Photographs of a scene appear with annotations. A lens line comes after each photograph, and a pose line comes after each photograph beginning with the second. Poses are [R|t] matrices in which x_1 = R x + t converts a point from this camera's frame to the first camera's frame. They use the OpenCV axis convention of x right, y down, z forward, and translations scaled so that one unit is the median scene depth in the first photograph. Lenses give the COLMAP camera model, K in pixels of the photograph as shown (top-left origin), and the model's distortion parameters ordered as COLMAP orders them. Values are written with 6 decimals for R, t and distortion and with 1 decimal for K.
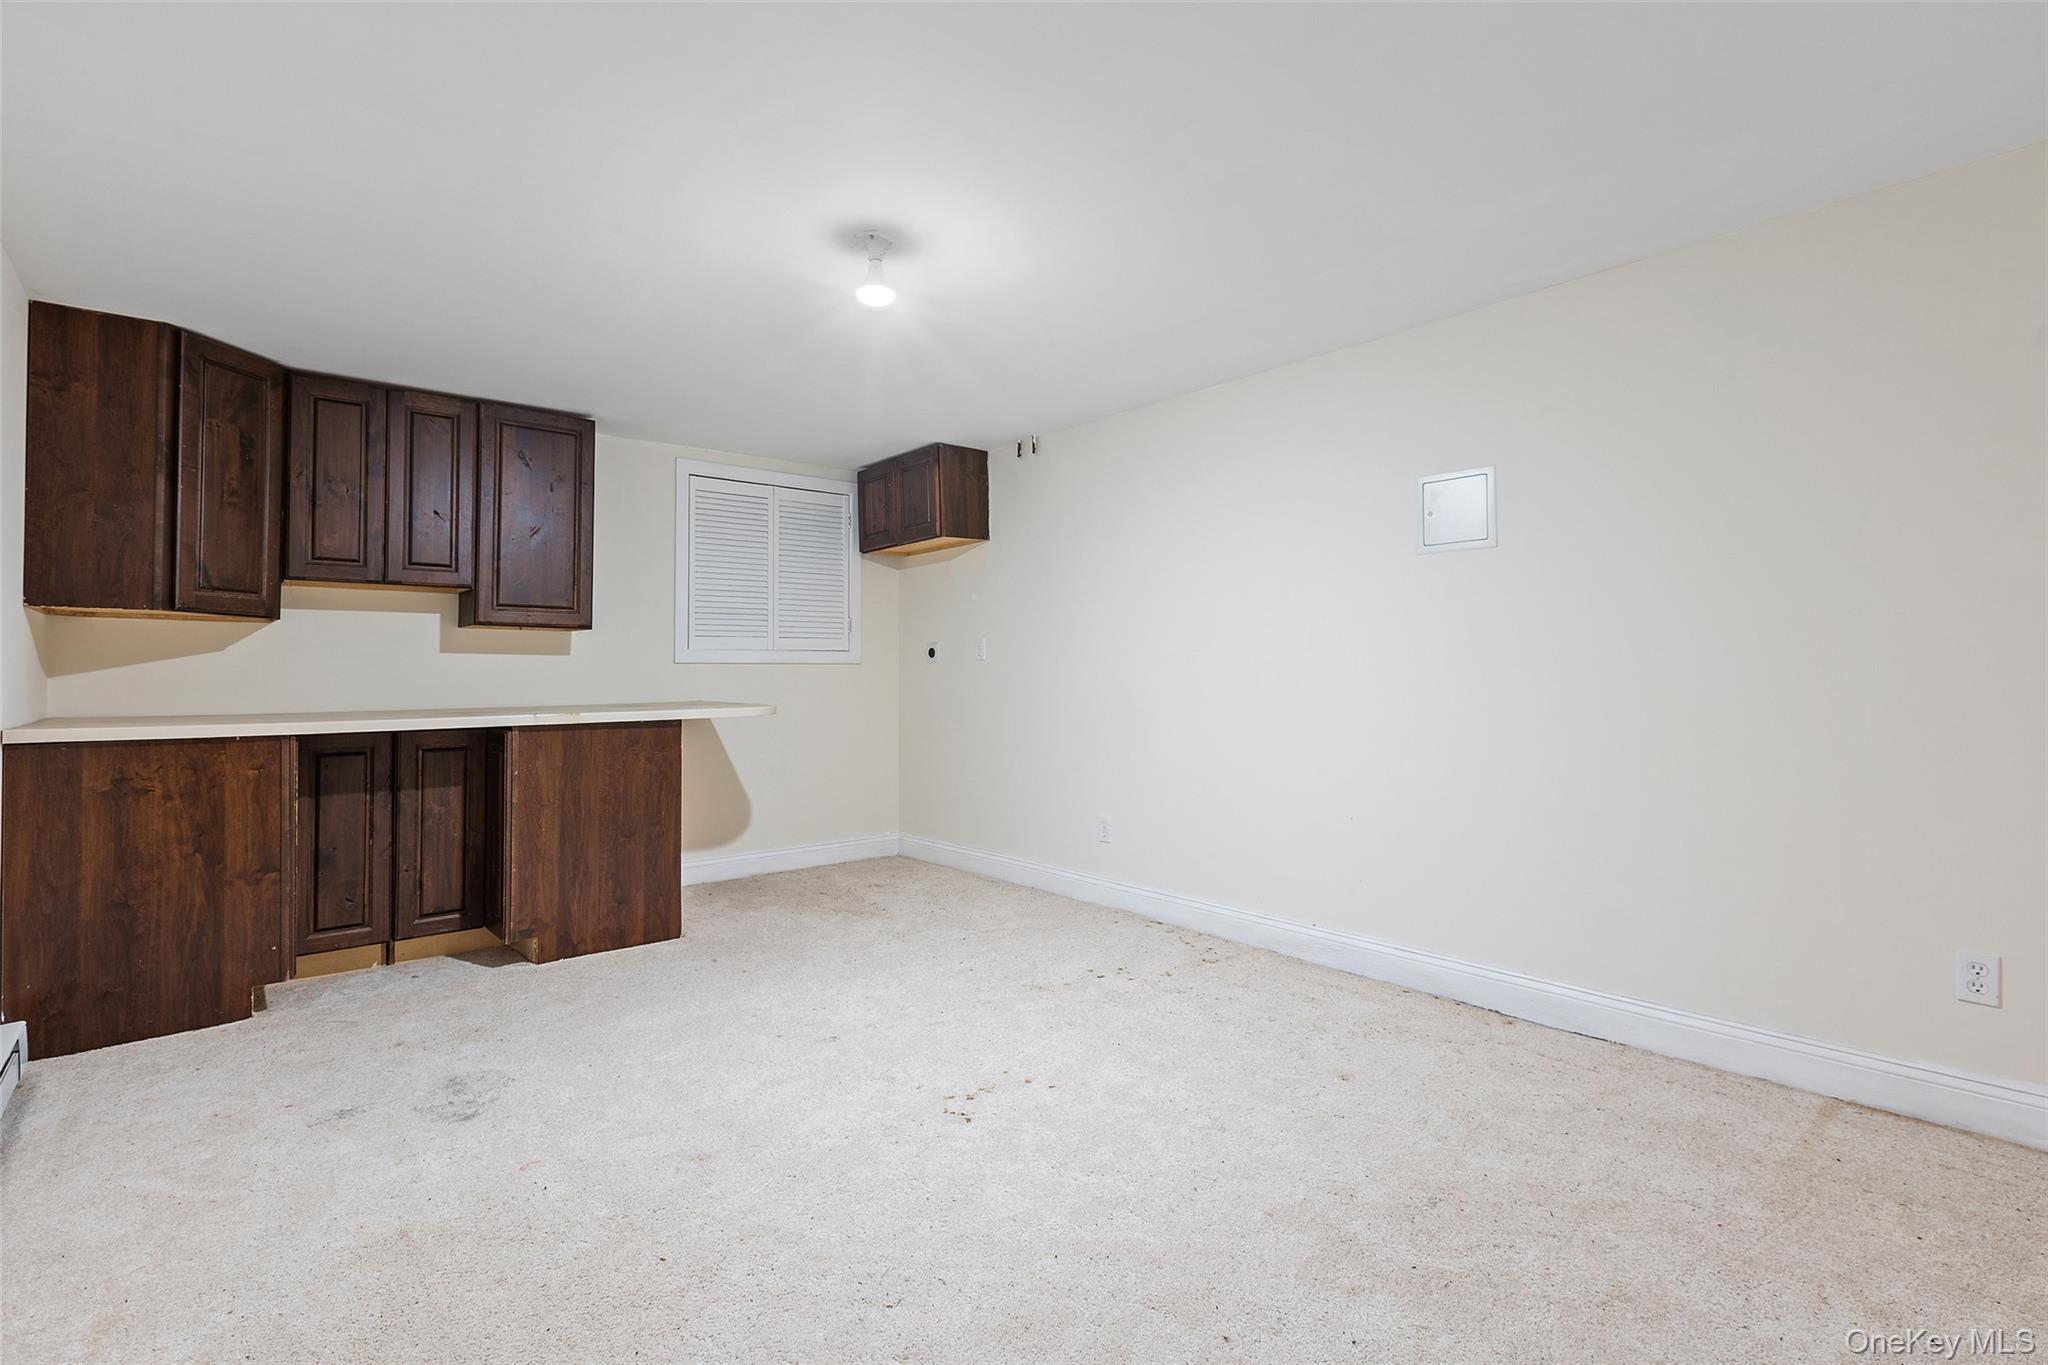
lens RADIAL K [[935.4, 0, 1022.5], [0, 935.4, 663.6], [0, 0, 1]] dist [0.000800, -0.001770]
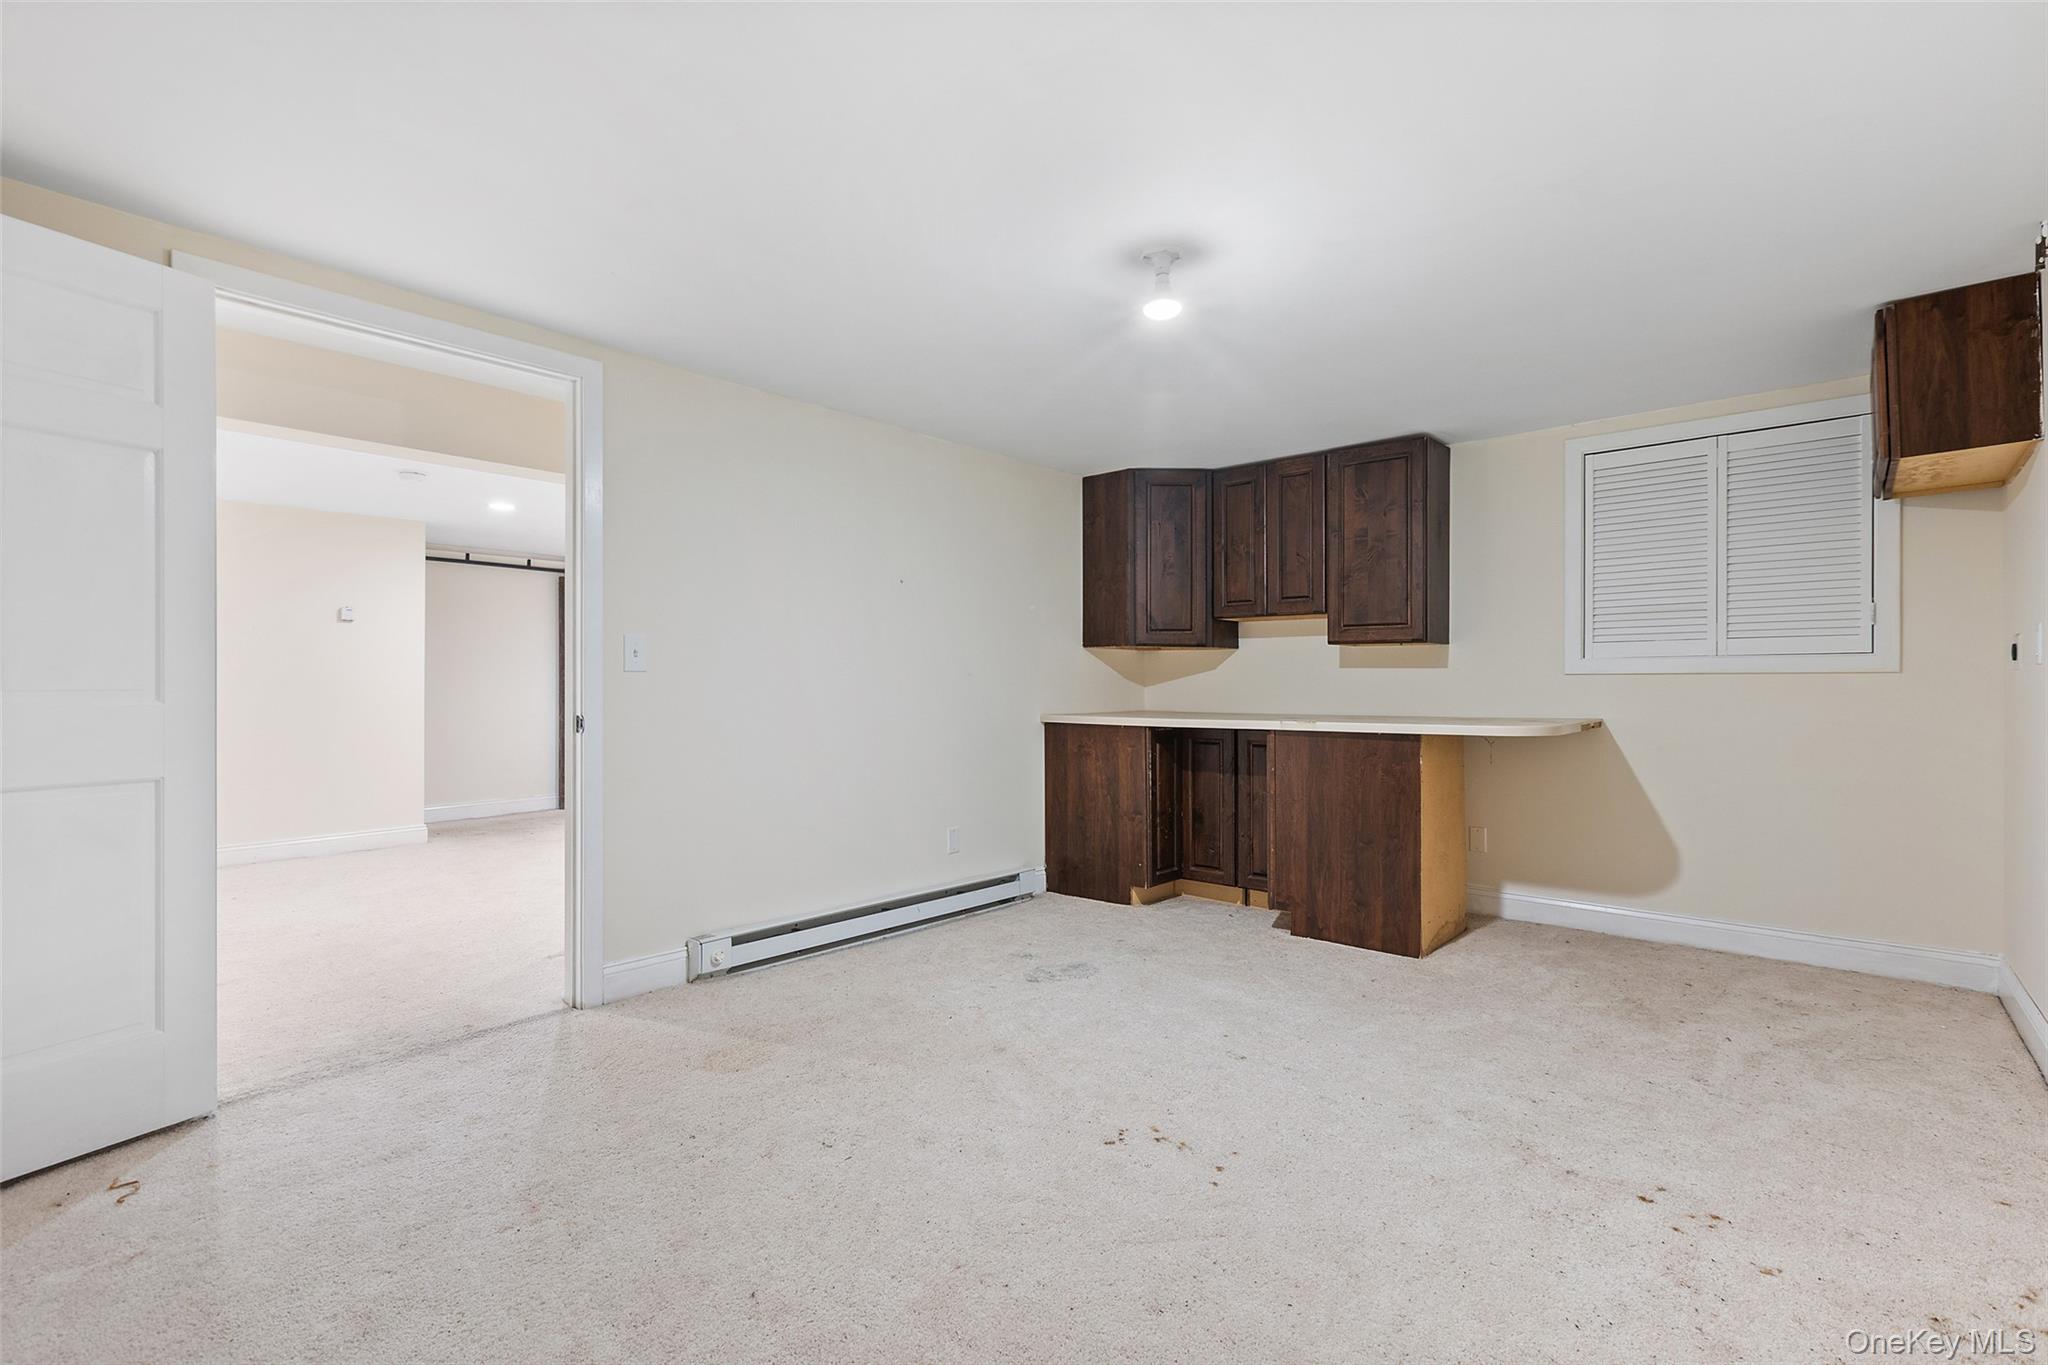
lens RADIAL K [[935.4, 0, 1016.8], [0, 935.4, 686.7], [0, 0, 1]] dist [0.000800, -0.001770]
pose [[0.149263, 0.008334, -0.988762, 0.570962], [0.010865, 0.999890, 0.010068, -0.003957], [0.988738, -0.012246, 0.149156, 0.481443]]
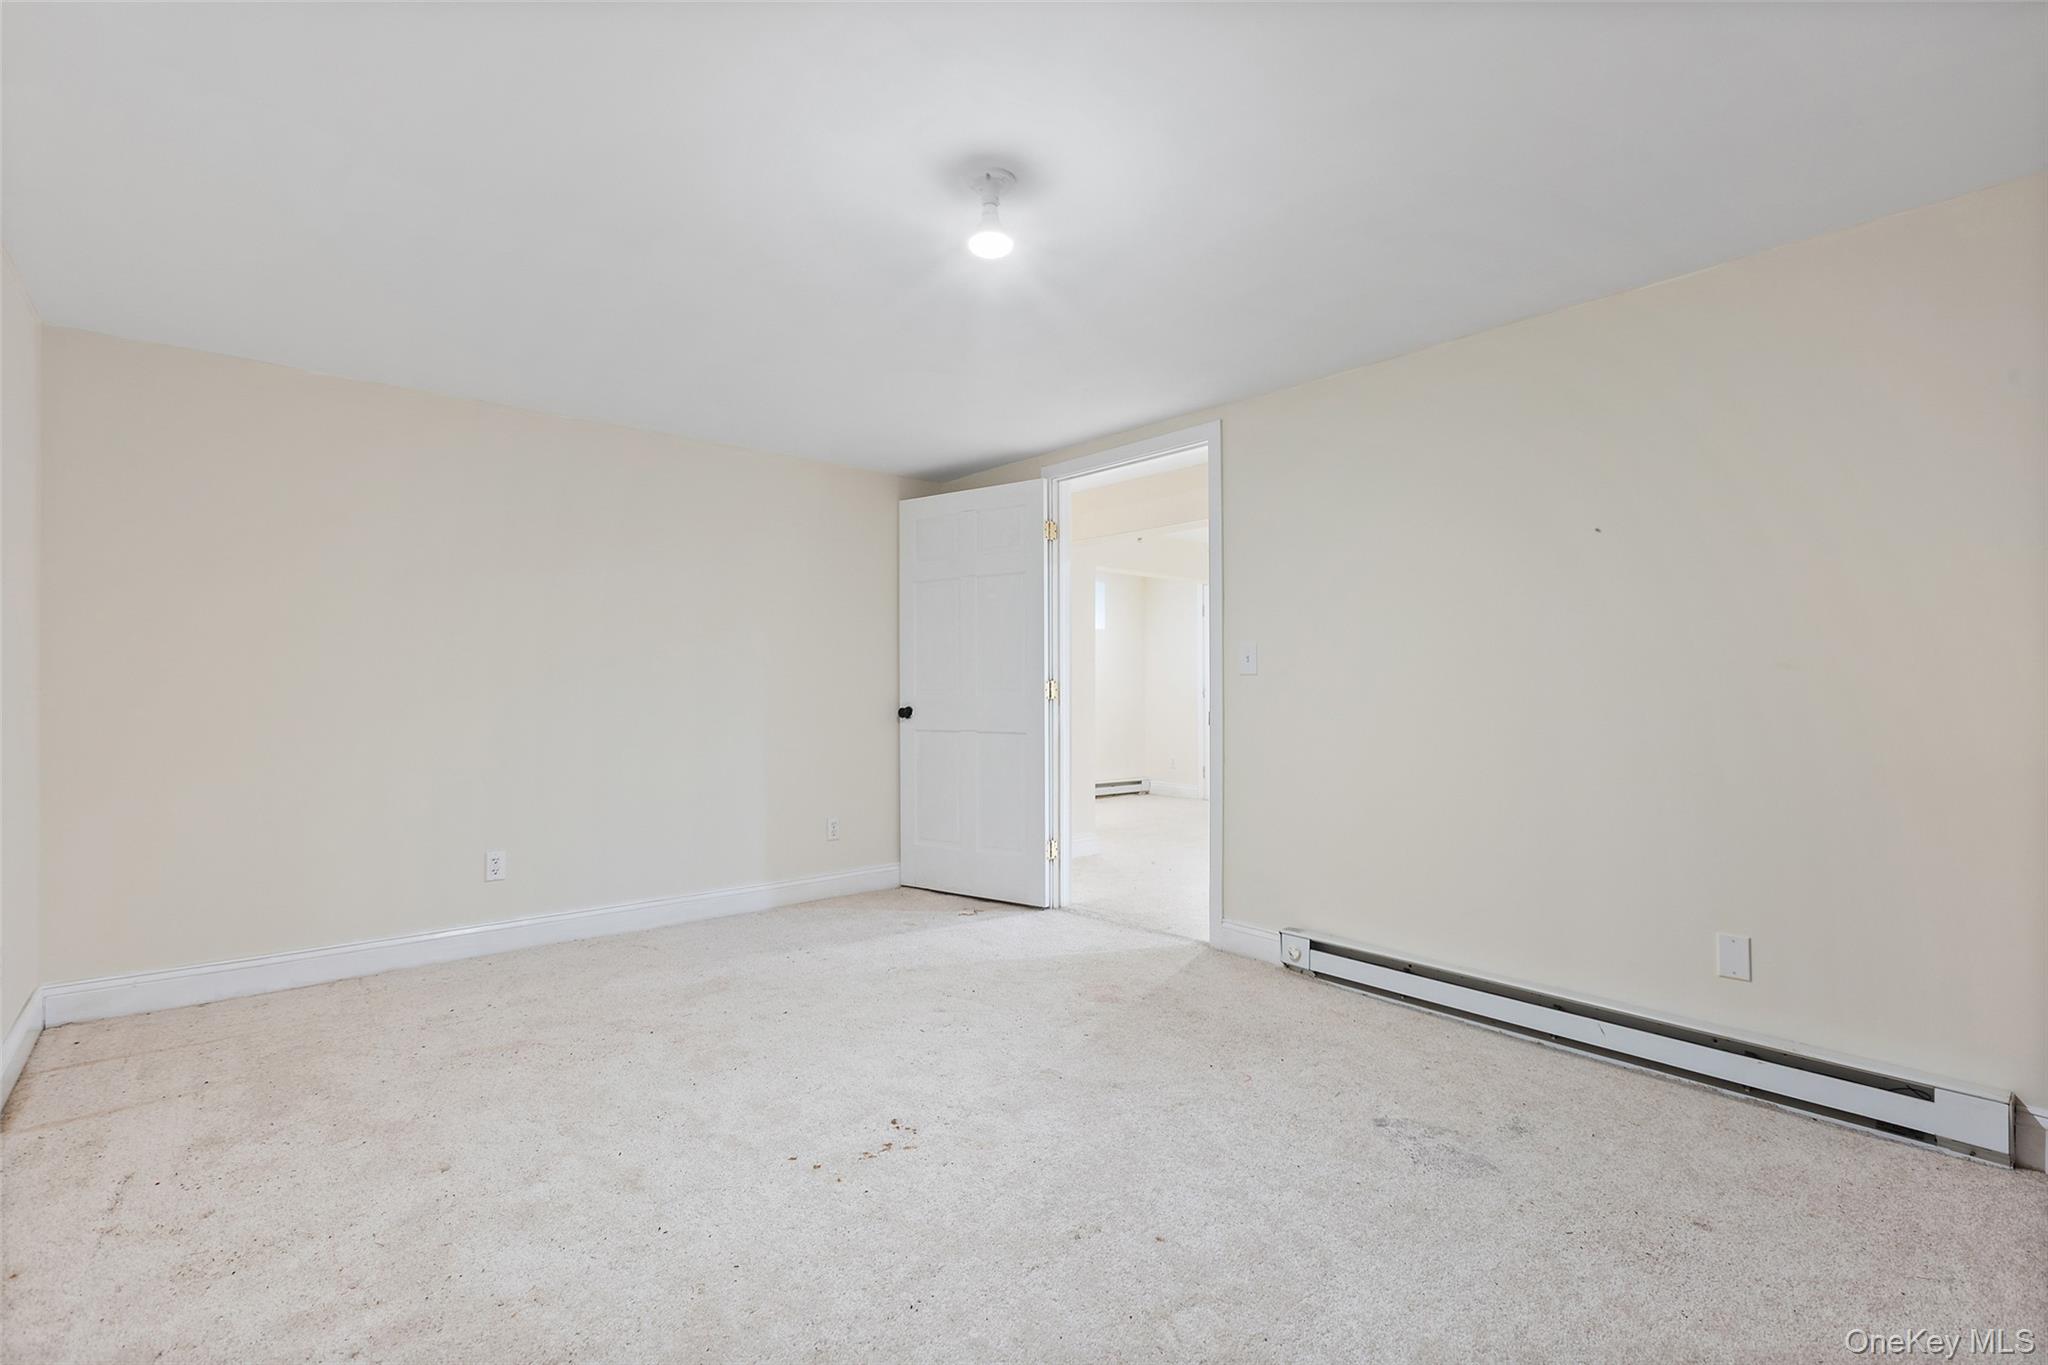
lens RADIAL K [[935.4, 0, 1016.6], [0, 935.4, 683.8], [0, 0, 1]] dist [0.000800, -0.001770]
pose [[-0.999971, 0.005405, -0.005351, -0.121746], [0.005492, 0.999852, -0.016314, 0.012073], [0.005262, -0.016343, -0.999853, 1.295482]]
